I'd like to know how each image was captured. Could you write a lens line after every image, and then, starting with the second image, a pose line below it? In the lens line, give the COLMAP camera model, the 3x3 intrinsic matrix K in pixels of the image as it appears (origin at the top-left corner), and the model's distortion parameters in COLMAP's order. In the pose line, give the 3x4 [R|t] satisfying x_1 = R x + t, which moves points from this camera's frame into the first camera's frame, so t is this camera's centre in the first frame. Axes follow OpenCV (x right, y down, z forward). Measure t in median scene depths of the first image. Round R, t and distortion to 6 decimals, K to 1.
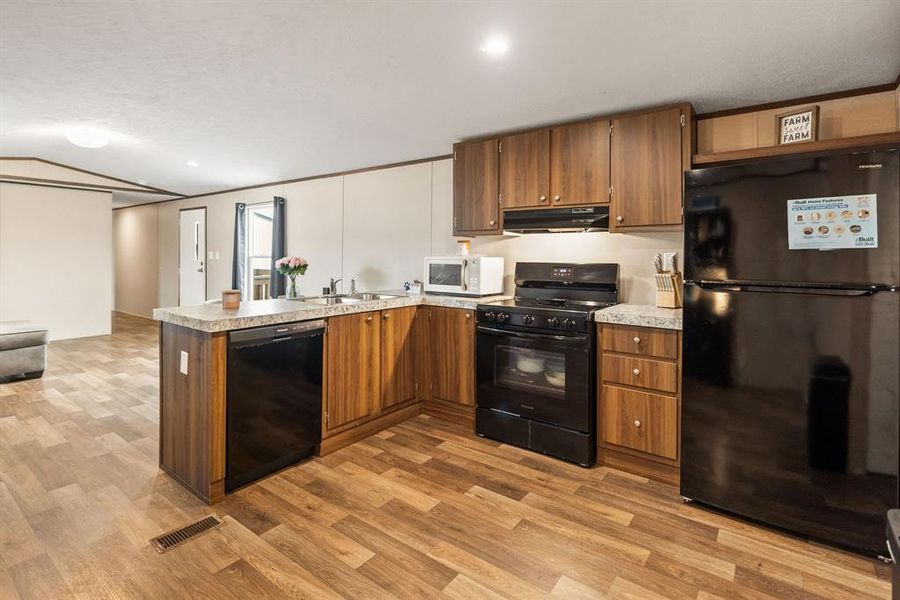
lens RADIAL K [[451.1, 0, 417.2], [0, 451.1, 270.2], [0, 0, 1]] dist [-0.000949, 0.000386]
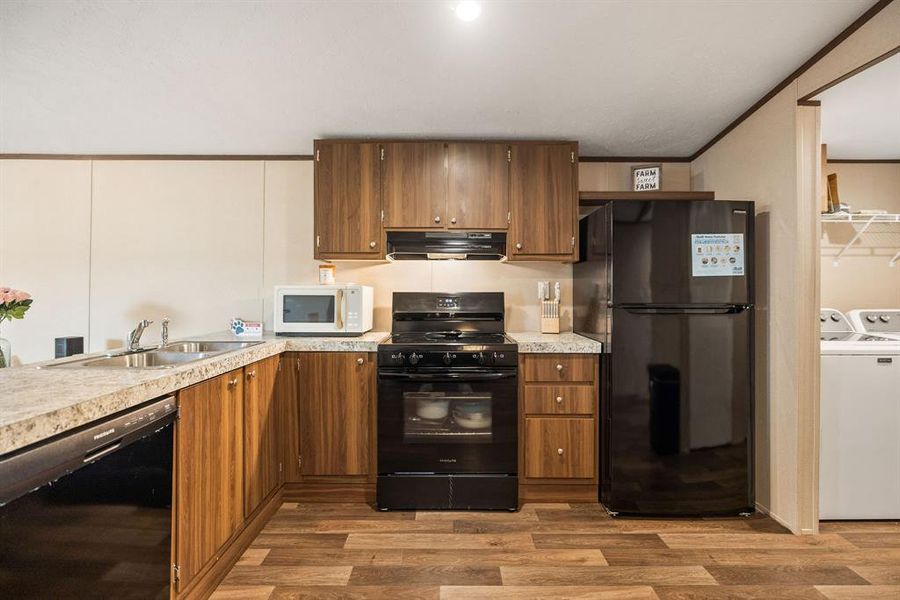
lens RADIAL K [[424.9, 0, 450.0], [0, 424.9, 300.0], [0, 0, 1]] dist [-0.000657, -0.000155]
pose [[0.777861, -0.015252, 0.628251, -0.255964], [0.023525, 0.999711, -0.004856, 0.004427], [-0.627996, 0.018557, 0.777995, 0.373819]]
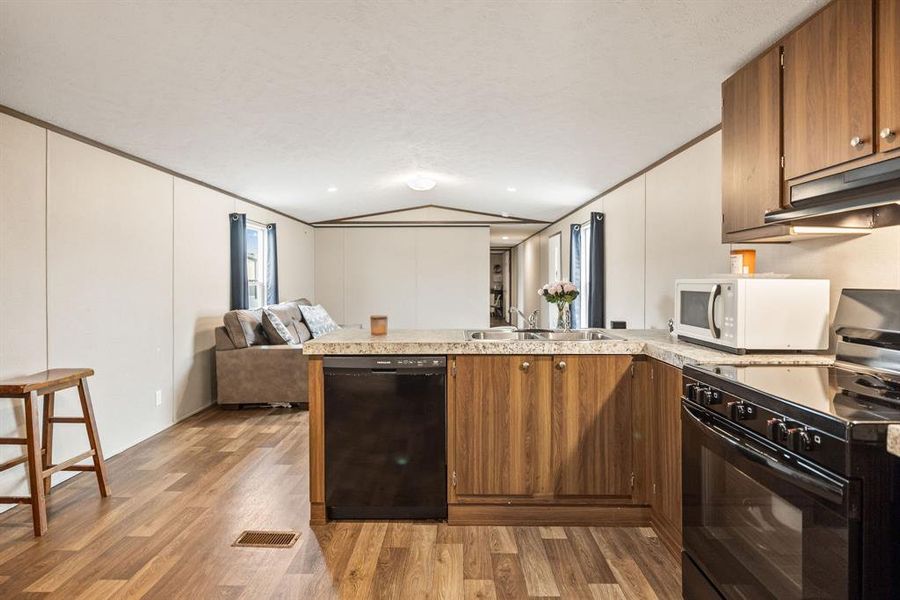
lens RADIAL K [[470.2, 0, 451.8], [0, 470.2, 297.3], [0, 0, 1]] dist [-0.000232, 0.000000]
pose [[0.618096, 0.019685, -0.785856, 0.442088], [-0.022013, 0.999728, 0.007729, -0.004340], [0.785795, 0.012522, 0.618361, 0.462721]]
